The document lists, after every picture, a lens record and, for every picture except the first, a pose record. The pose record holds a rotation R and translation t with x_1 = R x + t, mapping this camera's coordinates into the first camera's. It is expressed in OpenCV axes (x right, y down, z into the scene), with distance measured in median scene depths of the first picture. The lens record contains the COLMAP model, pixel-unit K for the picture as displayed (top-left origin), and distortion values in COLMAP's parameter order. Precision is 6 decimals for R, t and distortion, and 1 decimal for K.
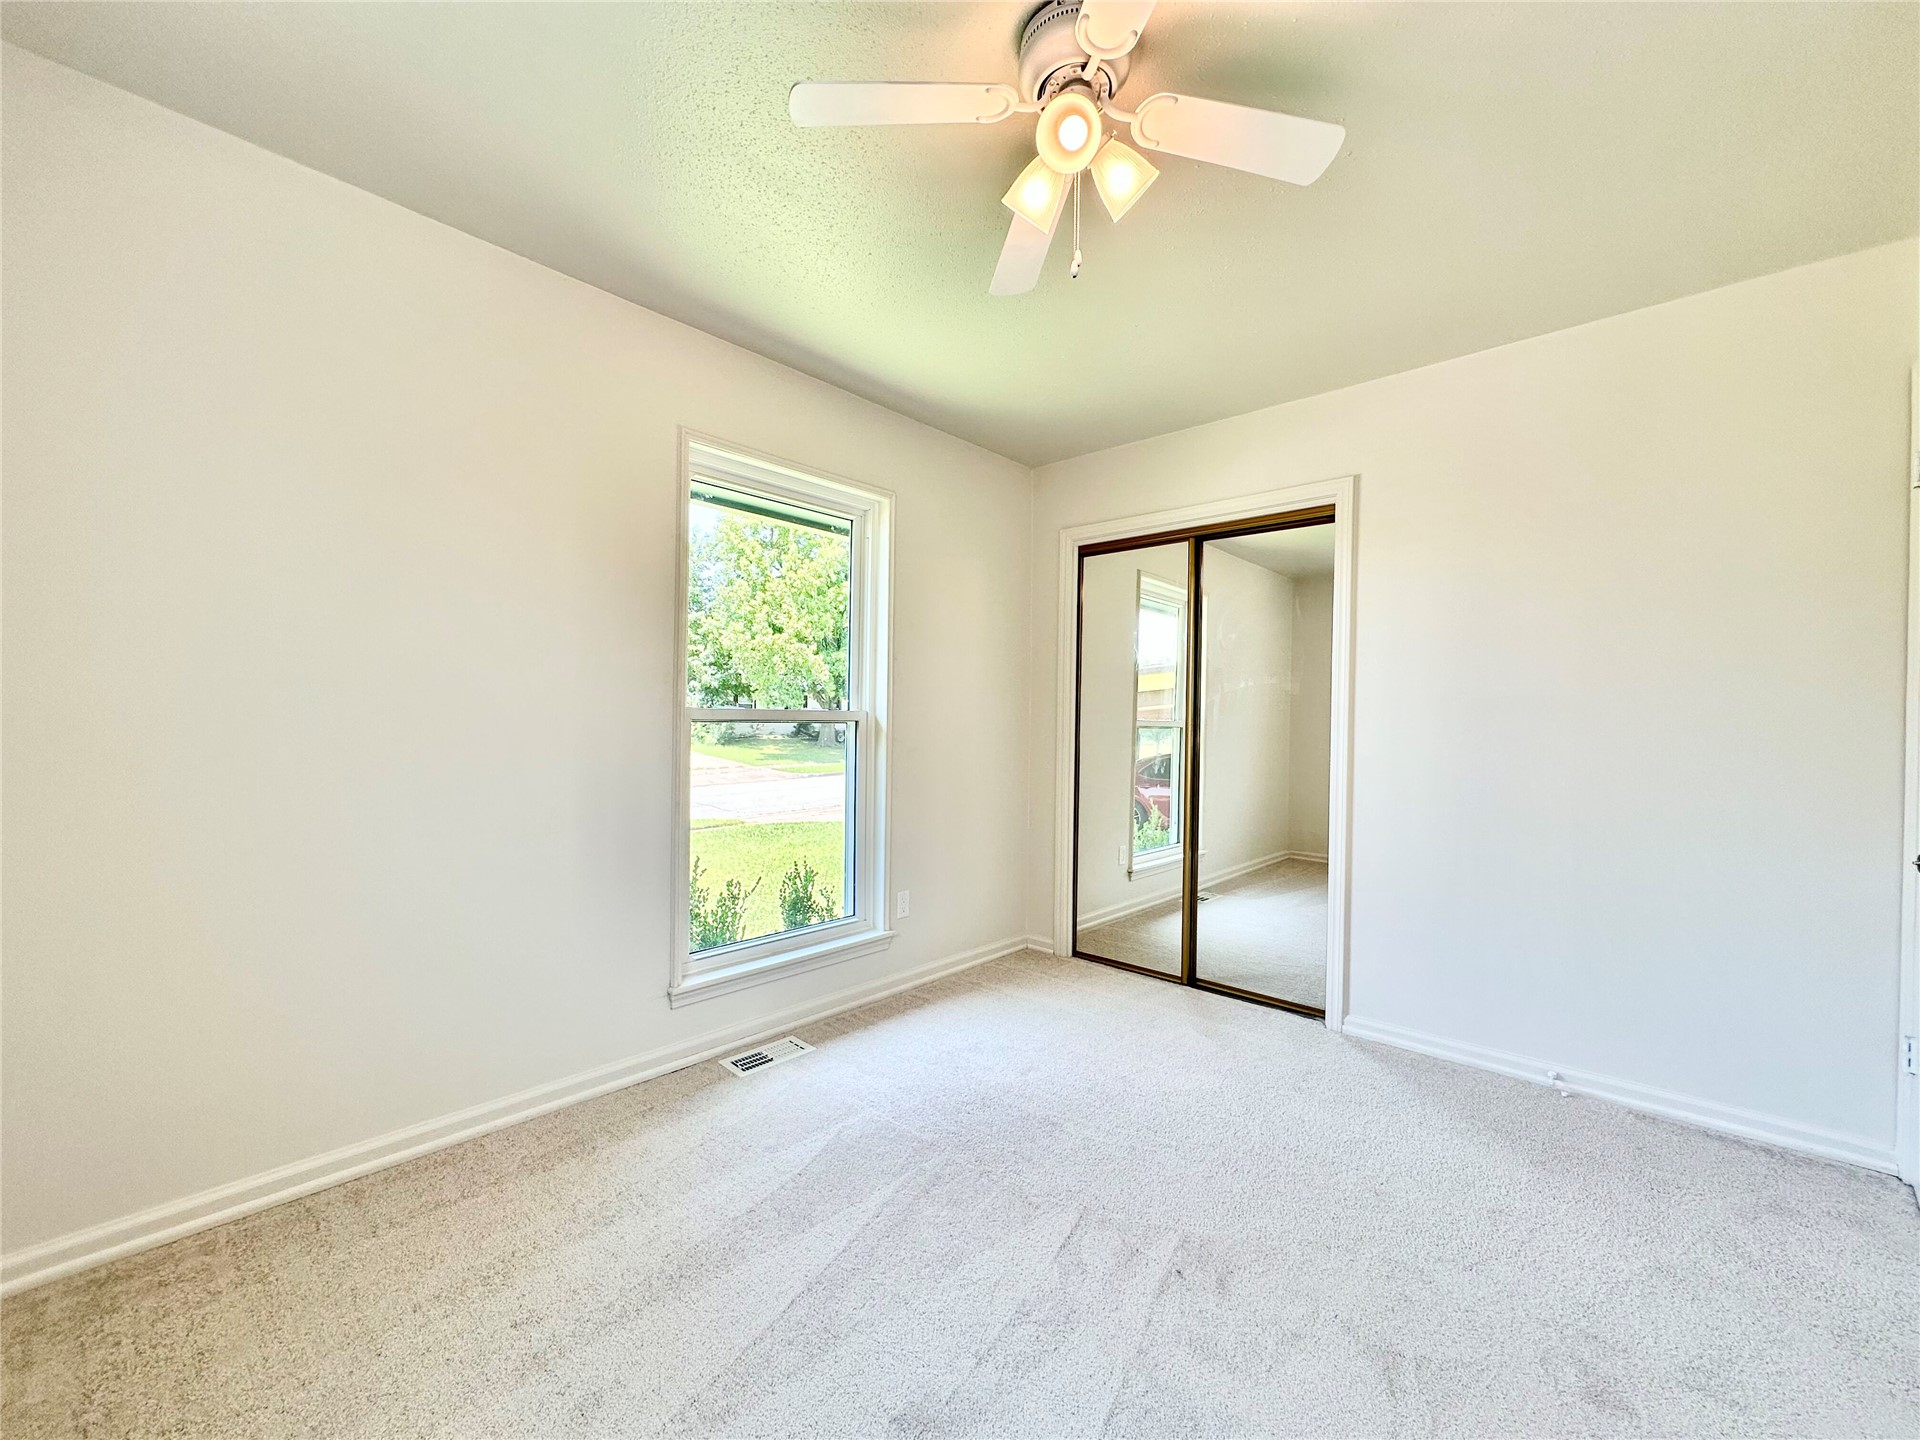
lens RADIAL K [[767.6, 0, 960.0], [0, 767.6, 720.0], [0, 0, 1]] dist [-0.001270, -0.000062]
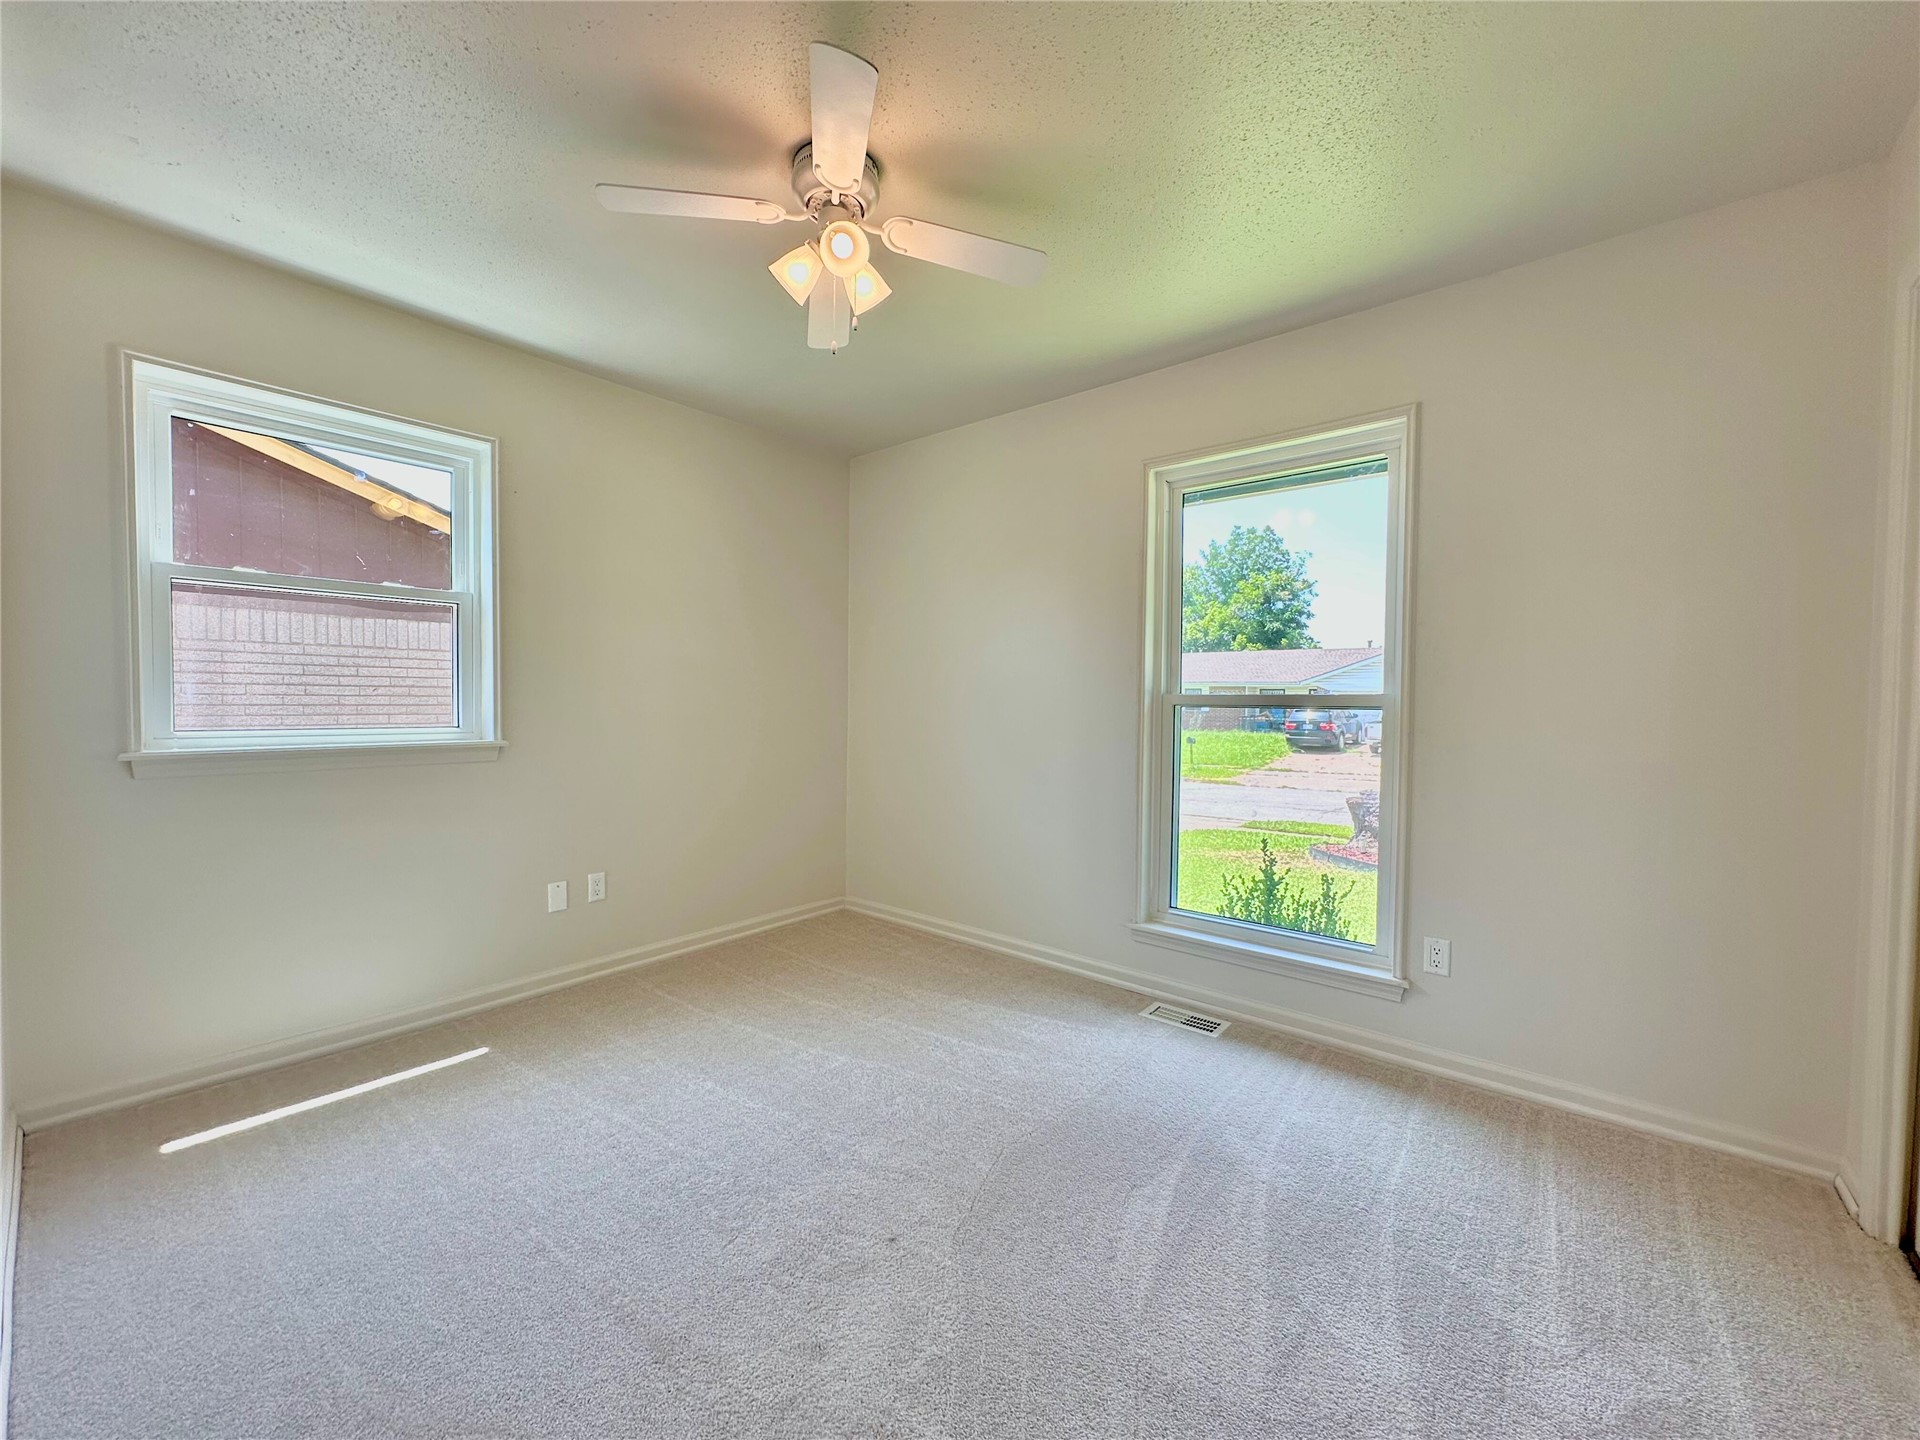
lens RADIAL K [[767.6, 0, 960.0], [0, 767.6, 720.0], [0, 0, 1]] dist [-0.001270, -0.000062]
pose [[0.018905, 0.012897, -0.999738, 0.786330], [0.006955, 0.999891, 0.013030, 0.000955], [0.999797, -0.007200, 0.018813, 0.644314]]
